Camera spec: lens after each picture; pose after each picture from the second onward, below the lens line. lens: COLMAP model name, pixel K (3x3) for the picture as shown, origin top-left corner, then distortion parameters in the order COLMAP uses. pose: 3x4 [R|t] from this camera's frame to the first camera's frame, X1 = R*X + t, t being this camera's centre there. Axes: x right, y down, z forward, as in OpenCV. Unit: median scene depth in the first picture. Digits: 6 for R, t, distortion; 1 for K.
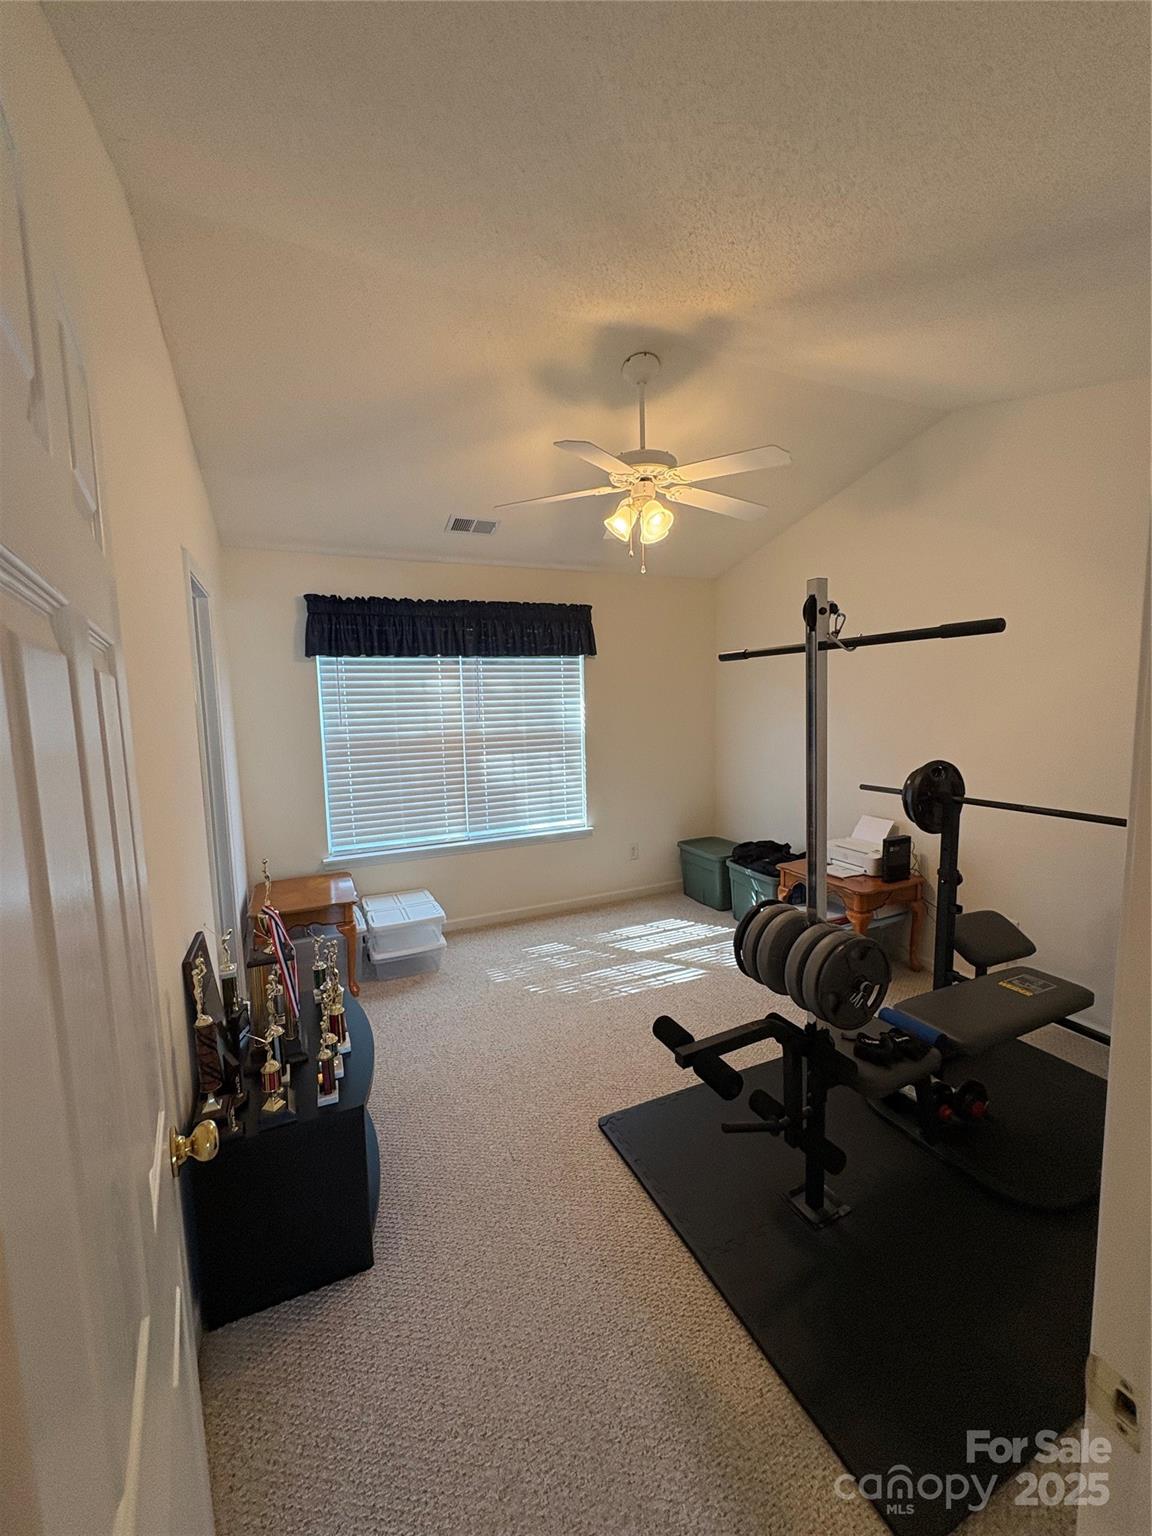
lens RADIAL K [[612.1, 0, 580.7], [0, 612.1, 768.1], [0, 0, 1]] dist [0.004039, 0.000042]
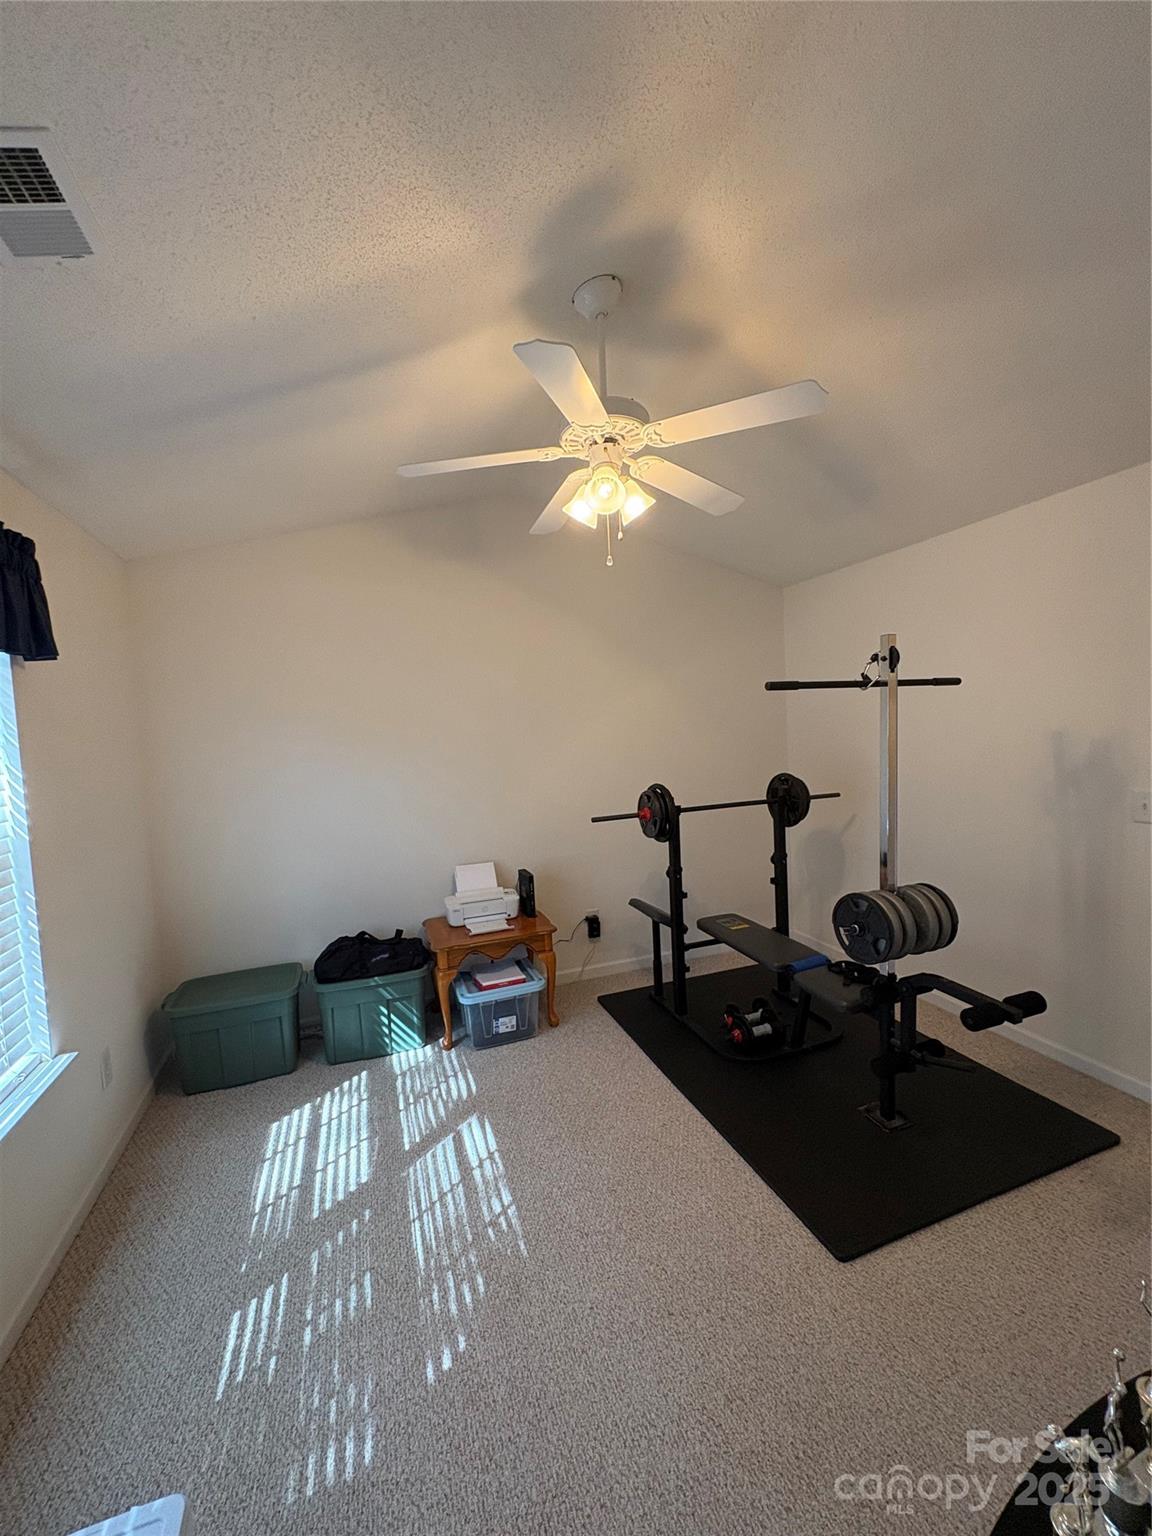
lens RADIAL K [[612.1, 0, 575.5], [0, 612.1, 768.1], [0, 0, 1]] dist [0.004039, 0.000042]
pose [[0.089244, -0.045127, 0.994987, -0.463445], [0.154982, 0.987434, 0.030884, -0.074294], [-0.983878, 0.151449, 0.095117, 0.715001]]
